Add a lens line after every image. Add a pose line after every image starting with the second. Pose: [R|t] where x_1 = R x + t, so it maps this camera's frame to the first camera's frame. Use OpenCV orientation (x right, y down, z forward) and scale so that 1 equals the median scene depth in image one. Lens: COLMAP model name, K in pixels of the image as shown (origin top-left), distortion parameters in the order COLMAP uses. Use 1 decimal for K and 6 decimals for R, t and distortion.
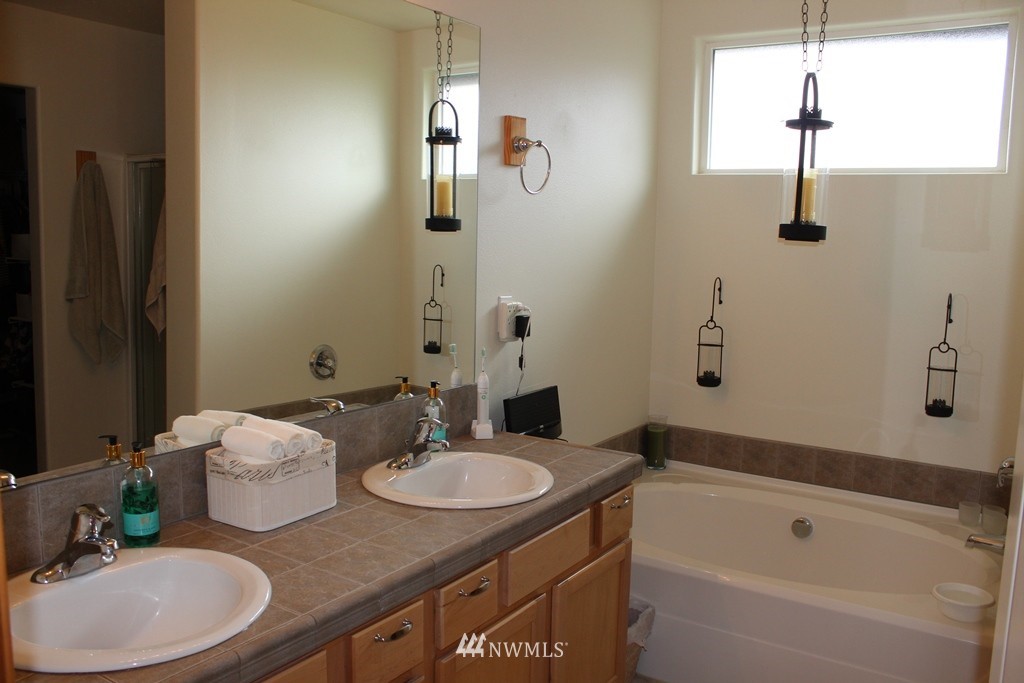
lens RADIAL K [[854.0, 0, 512.4], [0, 854.0, 340.0], [0, 0, 1]] dist [-0.104731, 0.013195]
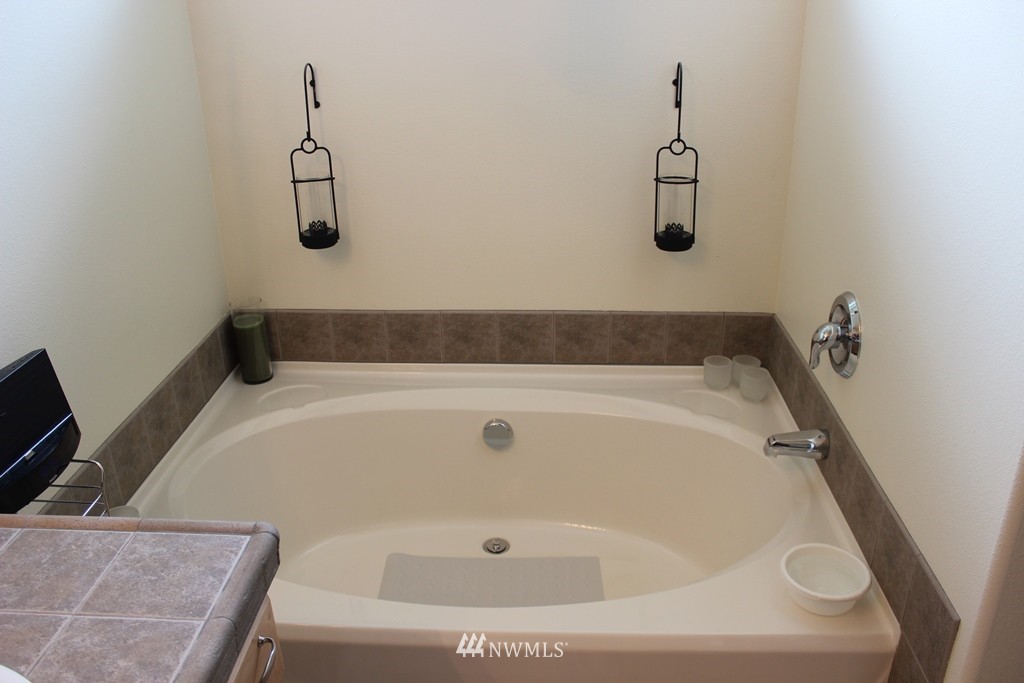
lens RADIAL K [[854.0, 0, 514.3], [0, 854.0, 341.9], [0, 0, 1]] dist [-0.104731, 0.013195]
pose [[0.855263, -0.238511, 0.460040, 0.051867], [0.101923, 0.947863, 0.301940, -0.052647], [-0.508071, -0.211349, 0.834982, 0.406214]]
